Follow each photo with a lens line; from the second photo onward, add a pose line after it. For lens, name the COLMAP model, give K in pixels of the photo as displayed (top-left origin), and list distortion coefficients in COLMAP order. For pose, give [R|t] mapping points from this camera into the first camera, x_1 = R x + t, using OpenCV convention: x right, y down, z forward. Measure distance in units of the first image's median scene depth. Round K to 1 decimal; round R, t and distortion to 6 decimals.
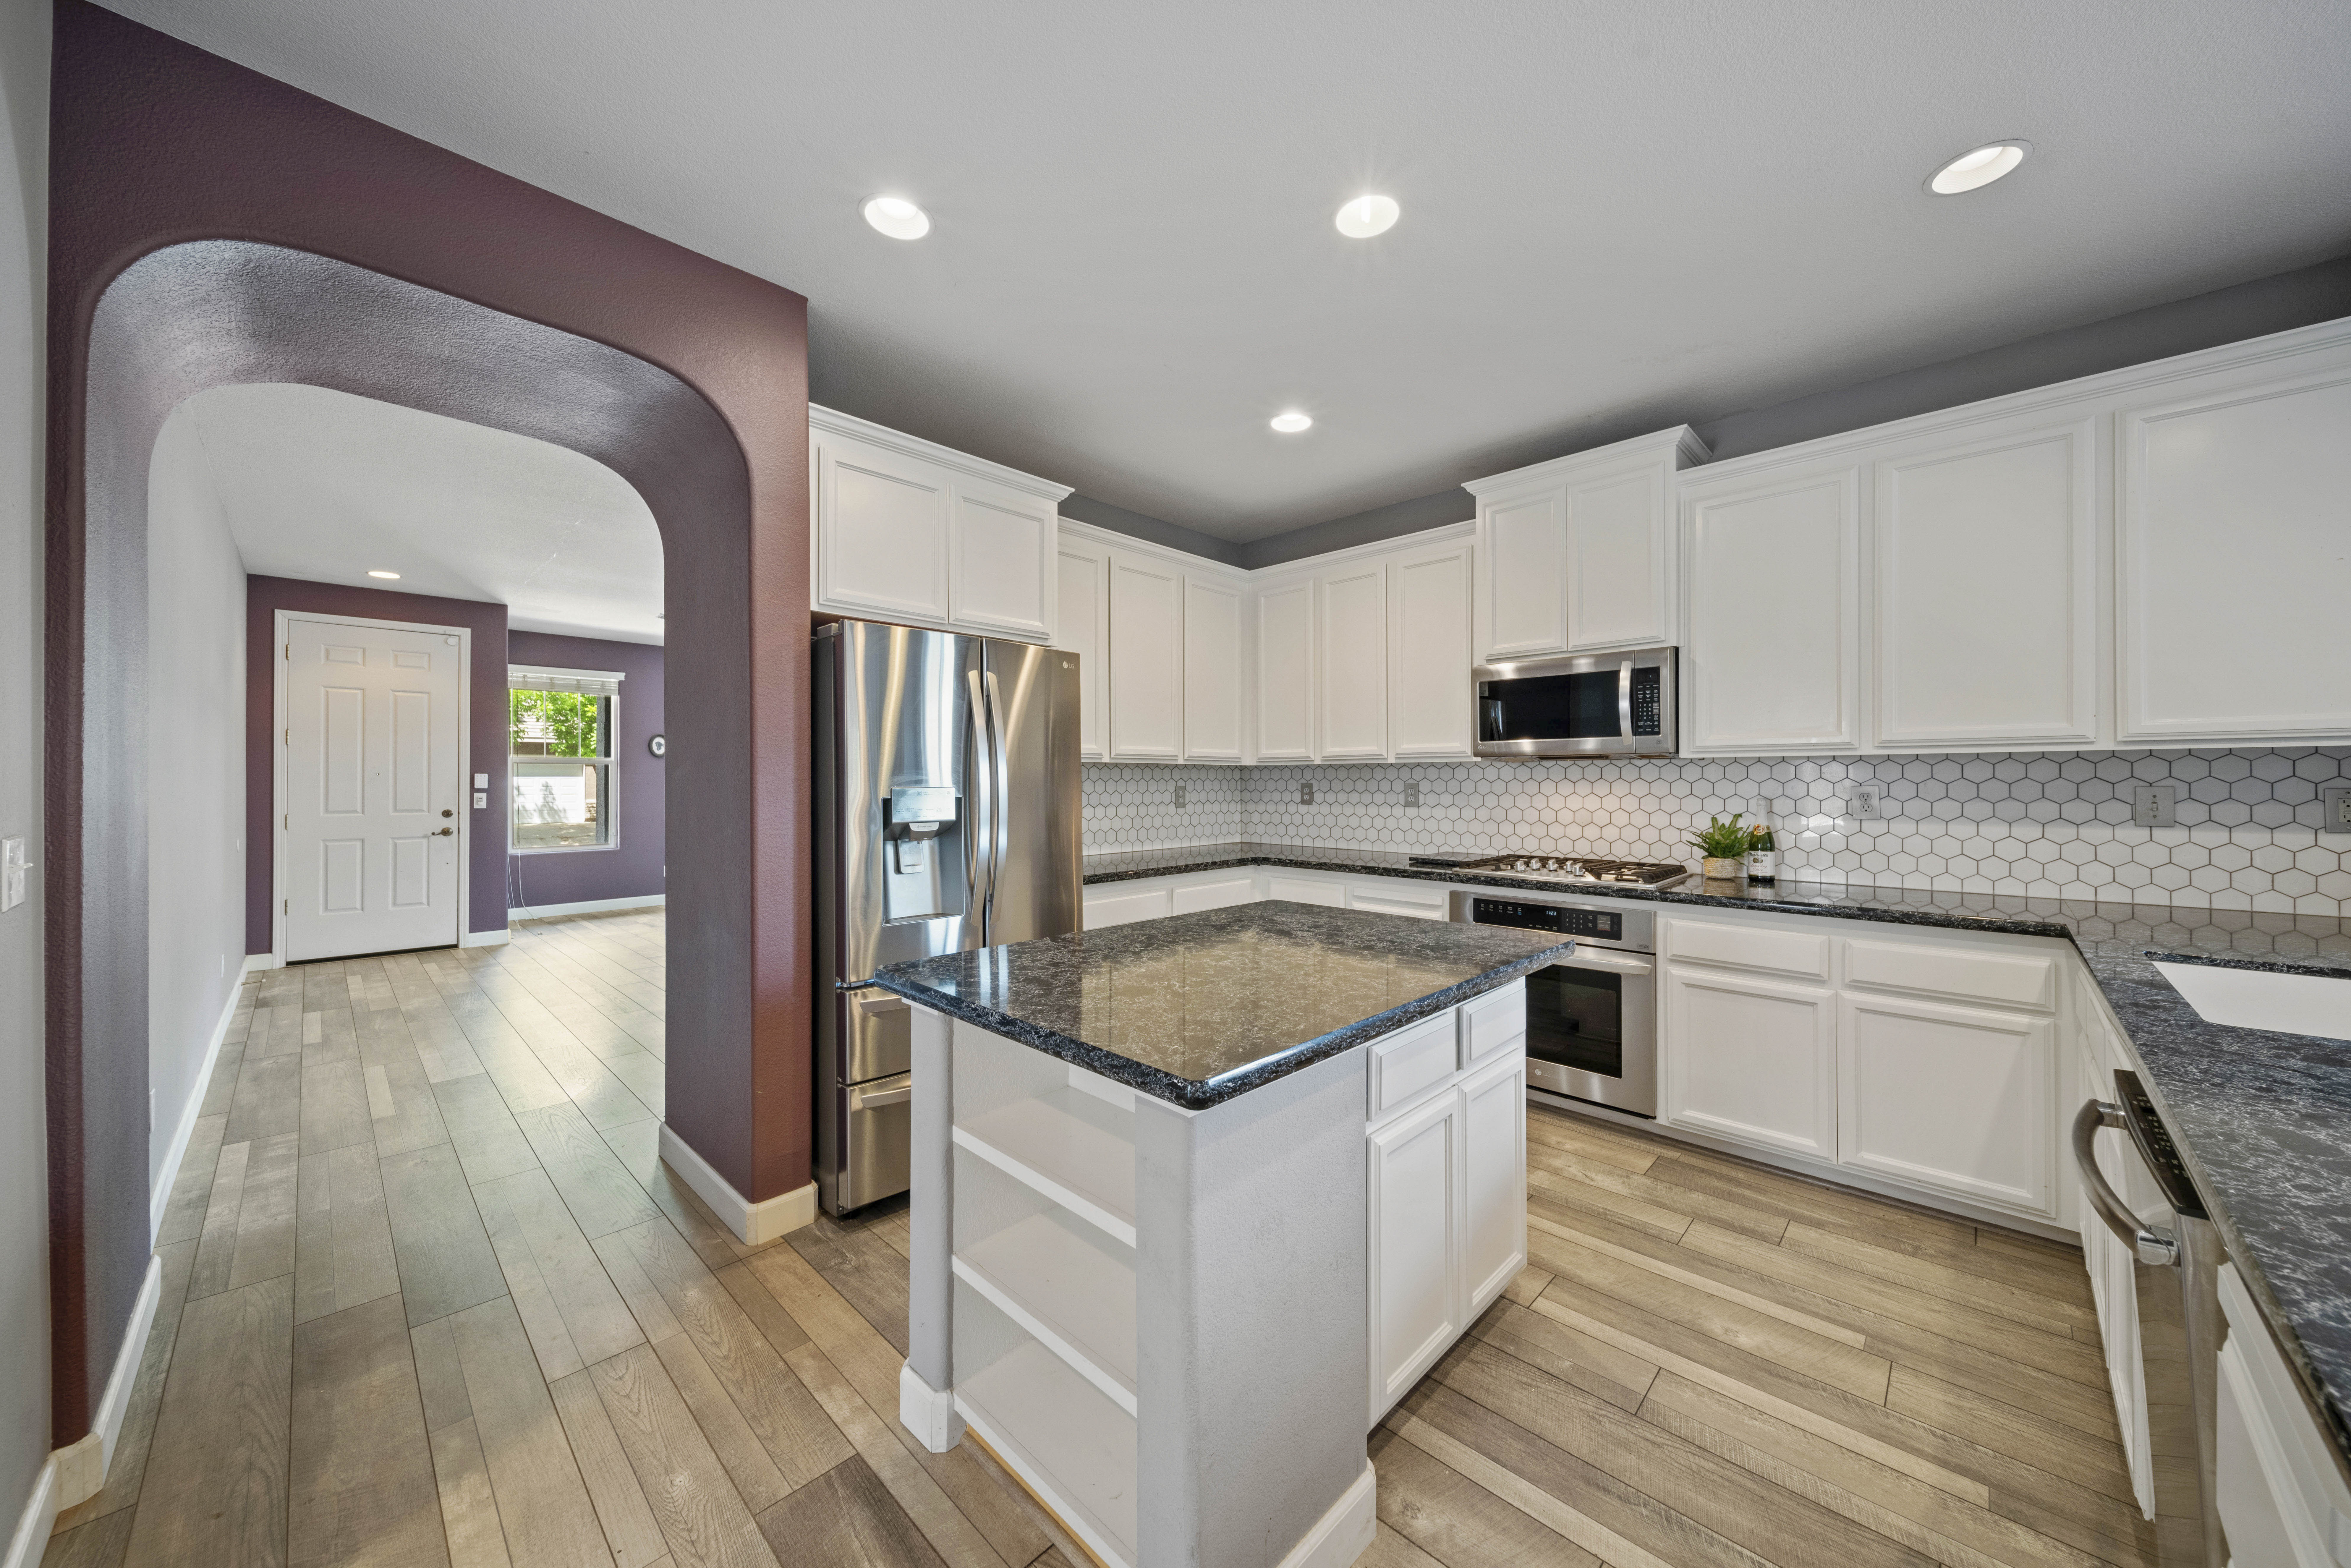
lens RADIAL K [[830.2, 0, 1165.9], [0, 830.2, 783.1], [0, 0, 1]] dist [0.008659, -0.000639]
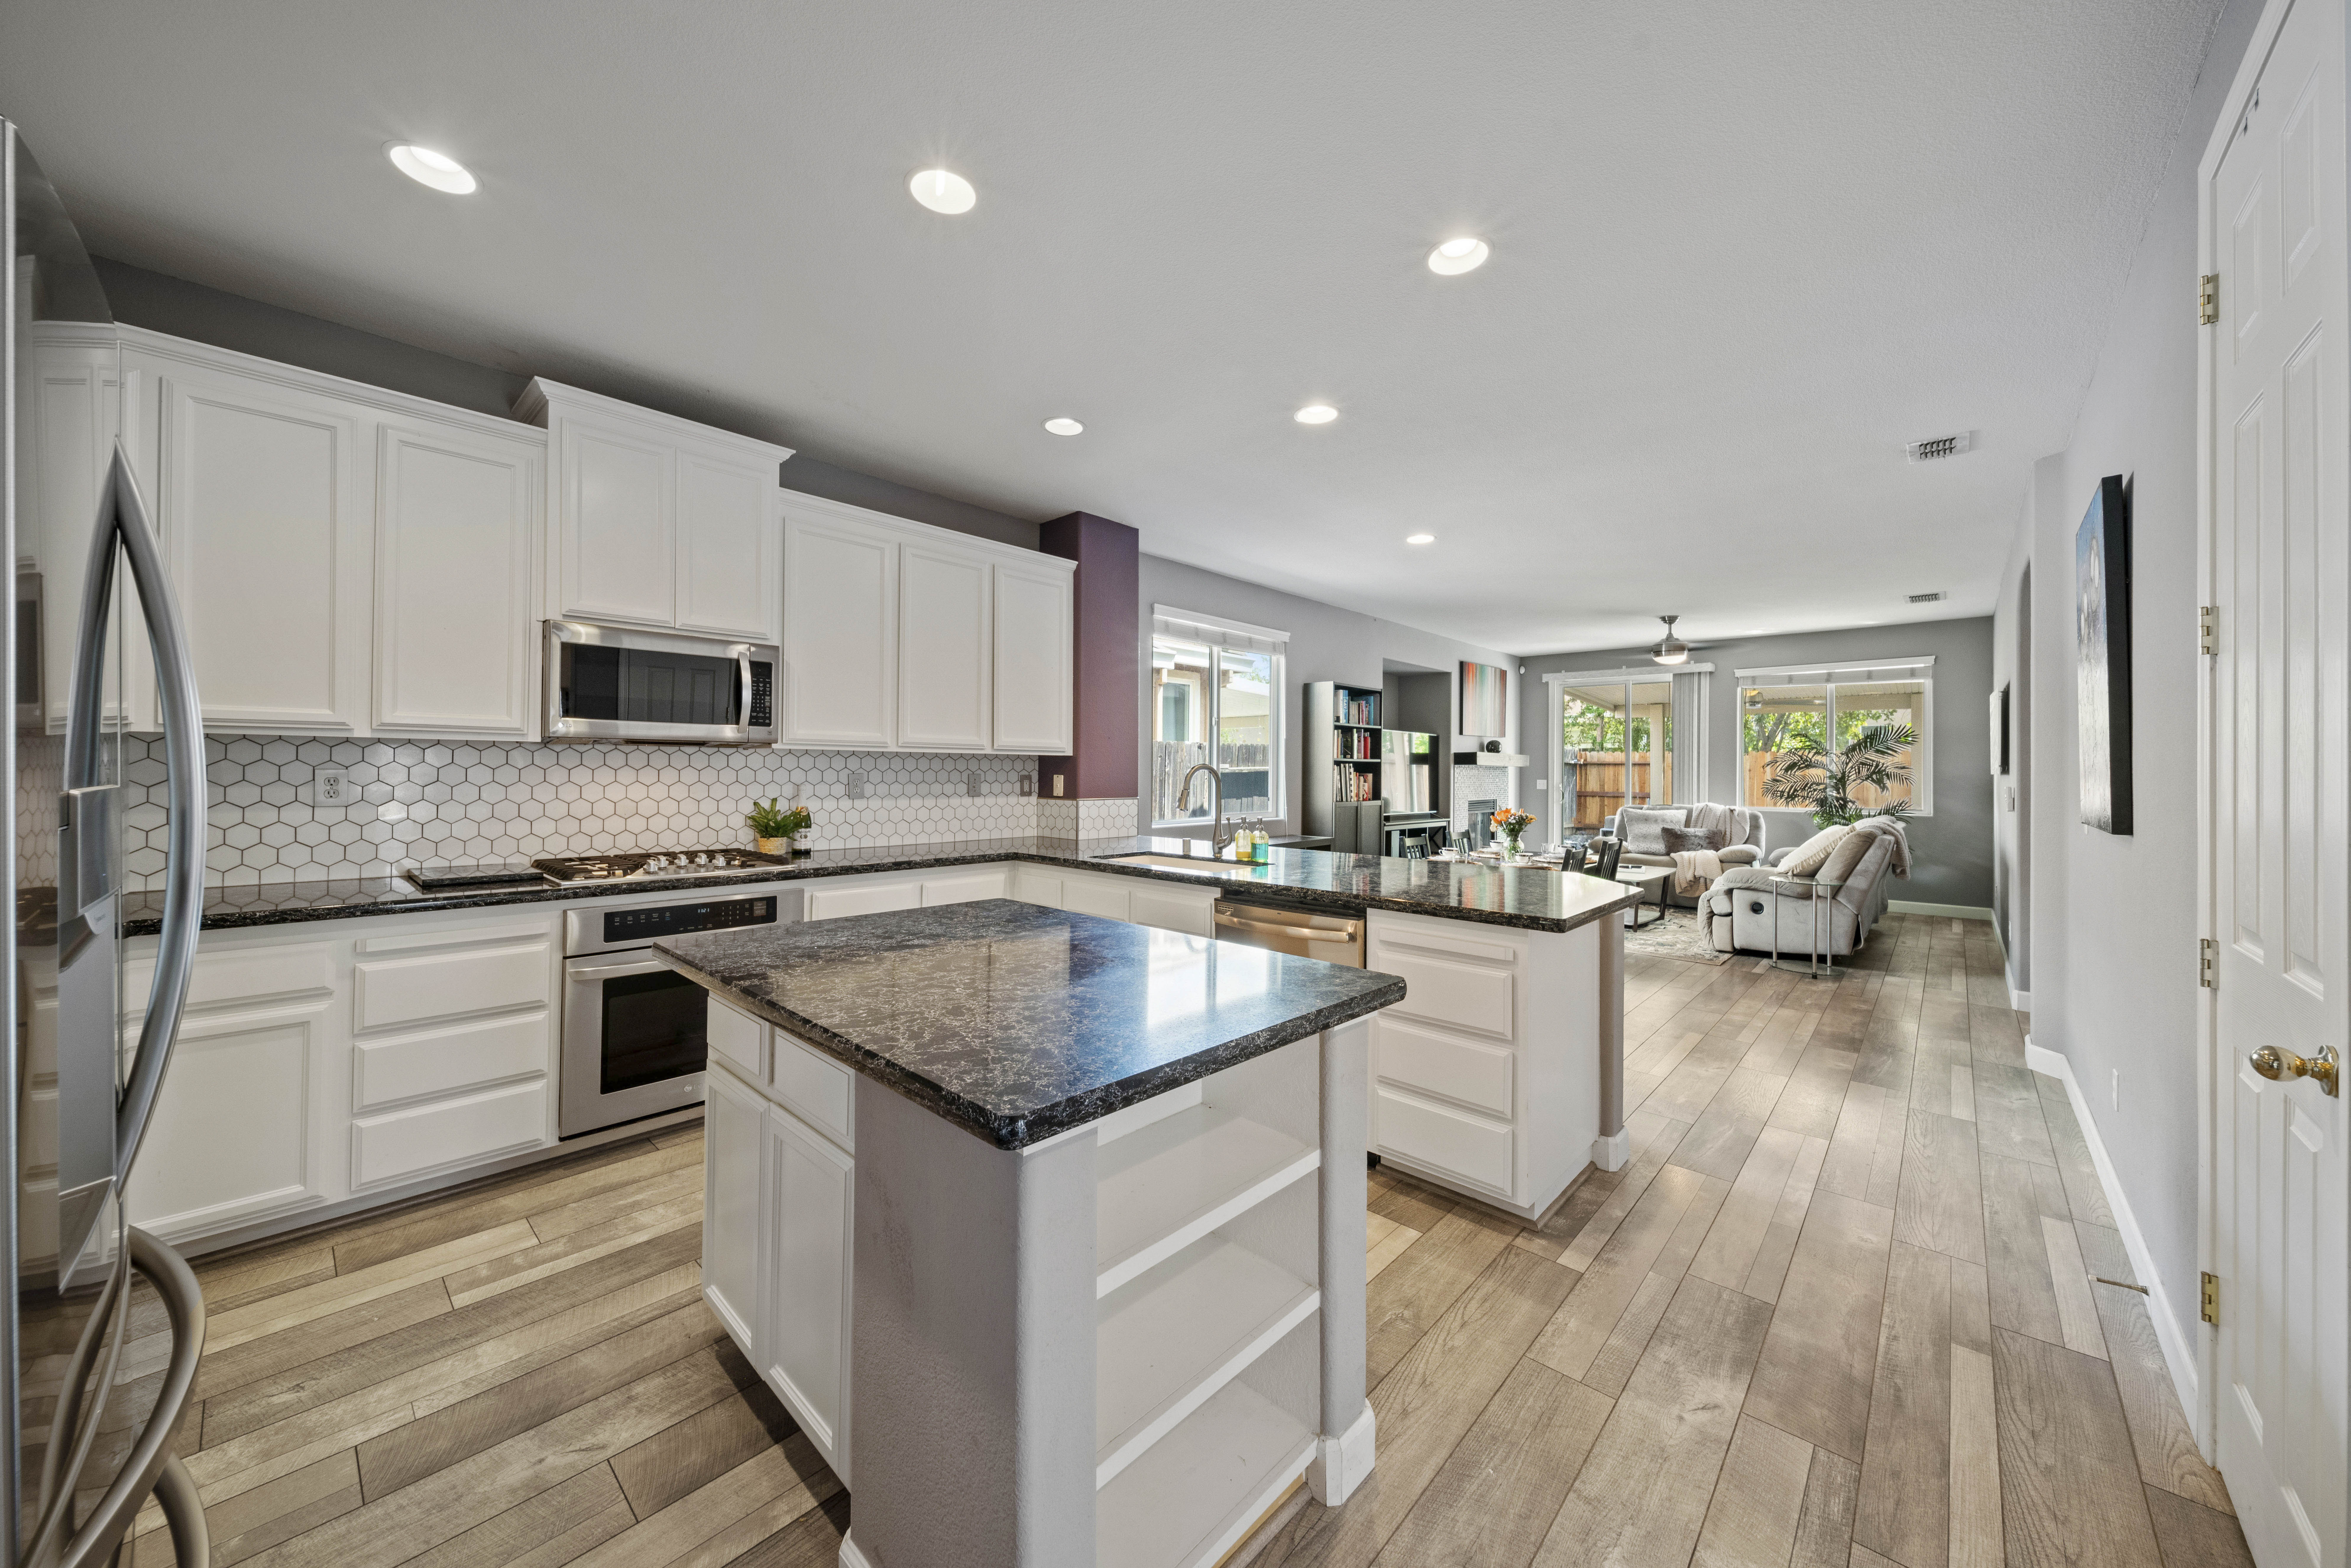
lens RADIAL K [[830.2, 0, 1177.5], [0, 830.2, 773.5], [0, 0, 1]] dist [0.008659, -0.000639]
pose [[-0.032315, -0.001643, 0.999476, -0.425183], [-0.005854, 0.999982, 0.001454, -0.001614], [-0.999461, -0.005804, -0.032324, 0.433665]]
